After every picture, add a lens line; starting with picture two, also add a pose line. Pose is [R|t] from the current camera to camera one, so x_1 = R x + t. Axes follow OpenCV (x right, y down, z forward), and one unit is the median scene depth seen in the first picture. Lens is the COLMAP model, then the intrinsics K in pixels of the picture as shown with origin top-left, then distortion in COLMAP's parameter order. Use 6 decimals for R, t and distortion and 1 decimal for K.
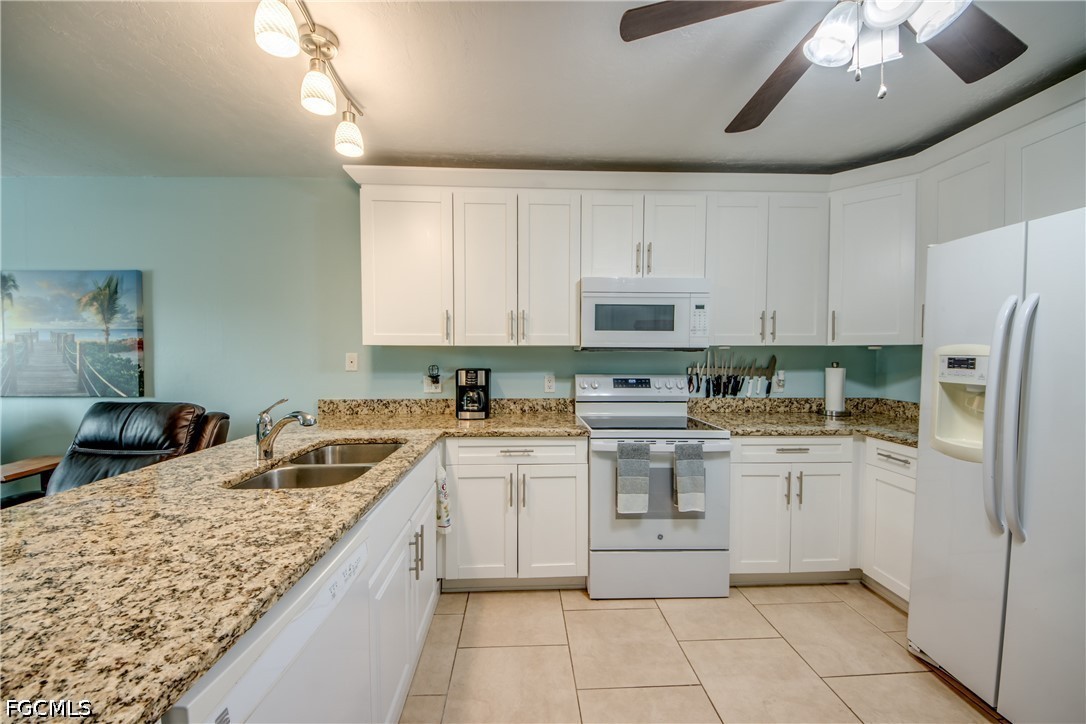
lens RADIAL K [[407.8, 0, 534.8], [0, 407.8, 362.9], [0, 0, 1]] dist [0.032167, -0.019113]
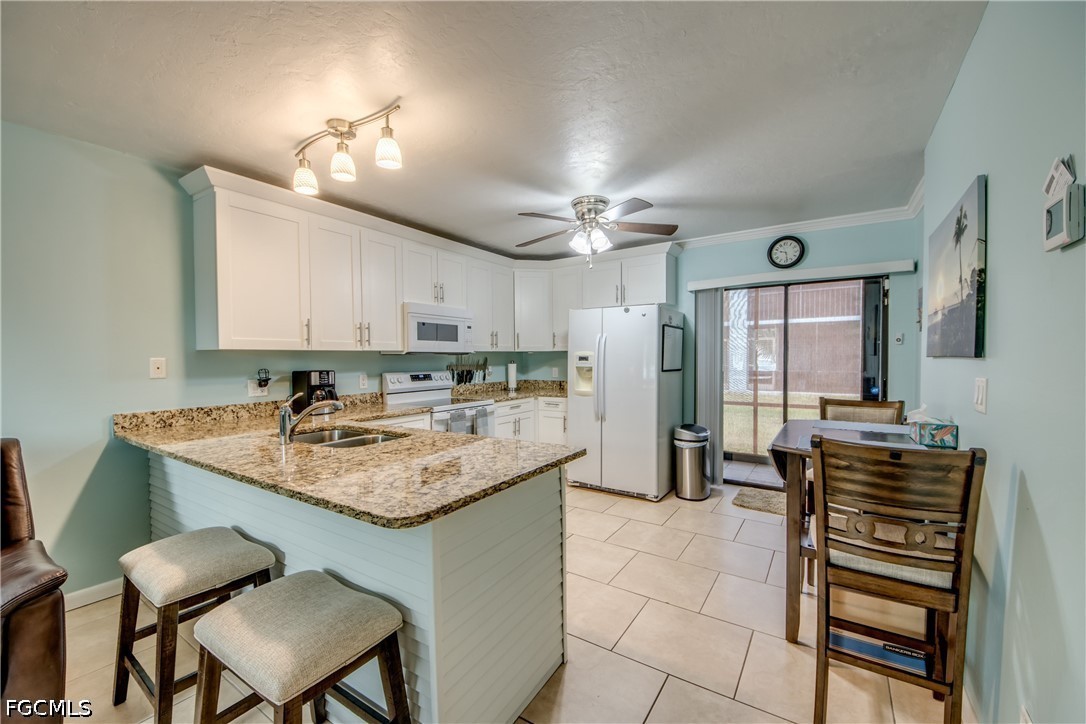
lens RADIAL K [[430.4, 0, 535.7], [0, 430.4, 365.5], [0, 0, 1]] dist [0.036424, -0.026307]
pose [[0.591178, -0.021630, 0.806251, -0.775882], [0.029466, 0.999552, 0.005210, 0.012586], [-0.806003, 0.020677, 0.591551, -0.205738]]
